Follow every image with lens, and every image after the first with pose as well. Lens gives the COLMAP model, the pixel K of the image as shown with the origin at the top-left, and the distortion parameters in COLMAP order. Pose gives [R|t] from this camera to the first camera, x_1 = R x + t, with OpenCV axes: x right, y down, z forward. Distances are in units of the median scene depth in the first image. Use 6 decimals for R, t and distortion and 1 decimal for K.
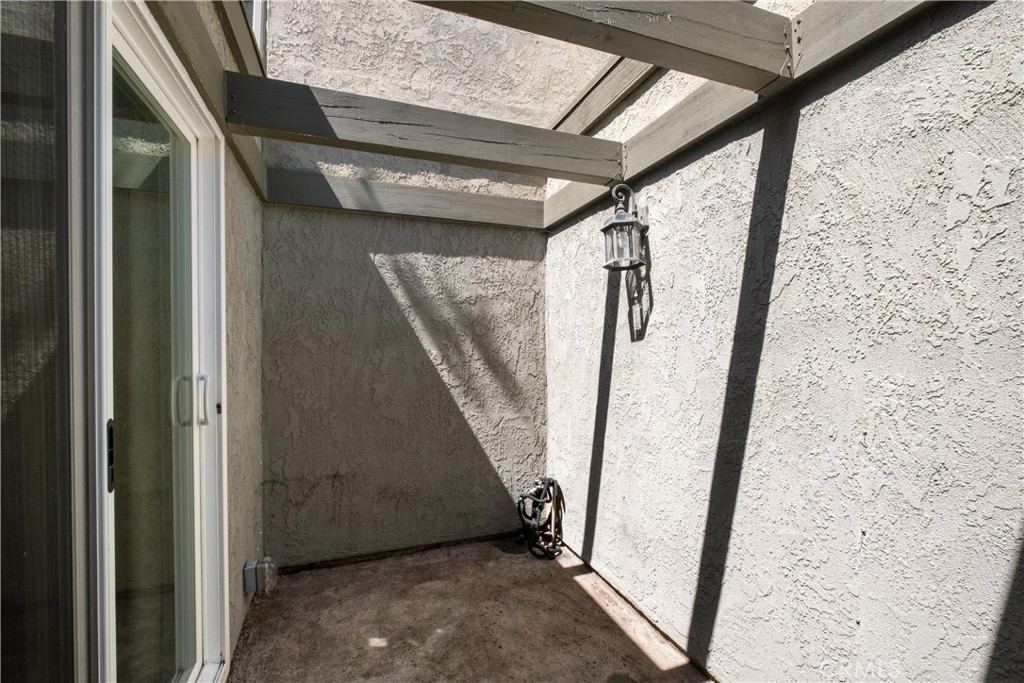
lens RADIAL K [[448.8, 0, 509.9], [0, 448.8, 347.3], [0, 0, 1]] dist [-0.006261, -0.000526]
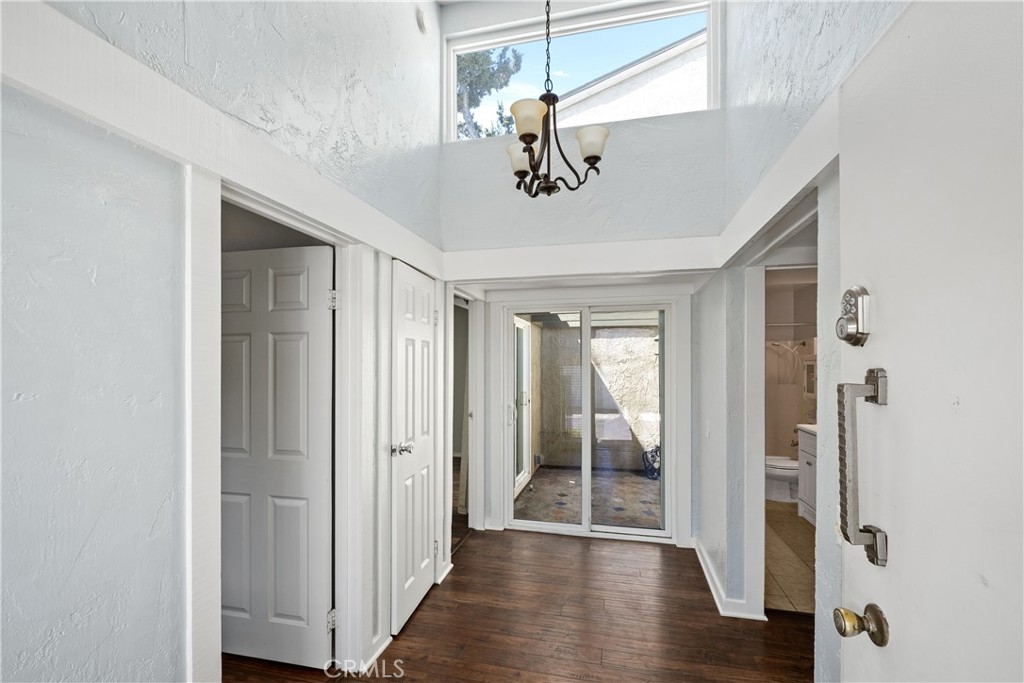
lens RADIAL K [[448.8, 0, 513.8], [0, 448.8, 349.2], [0, 0, 1]] dist [-0.006261, -0.000526]
pose [[0.836817, -0.009141, -0.547406, 0.942443], [-0.004975, 0.999692, -0.024300, -0.147756], [0.547460, 0.023058, 0.836514, -1.610736]]
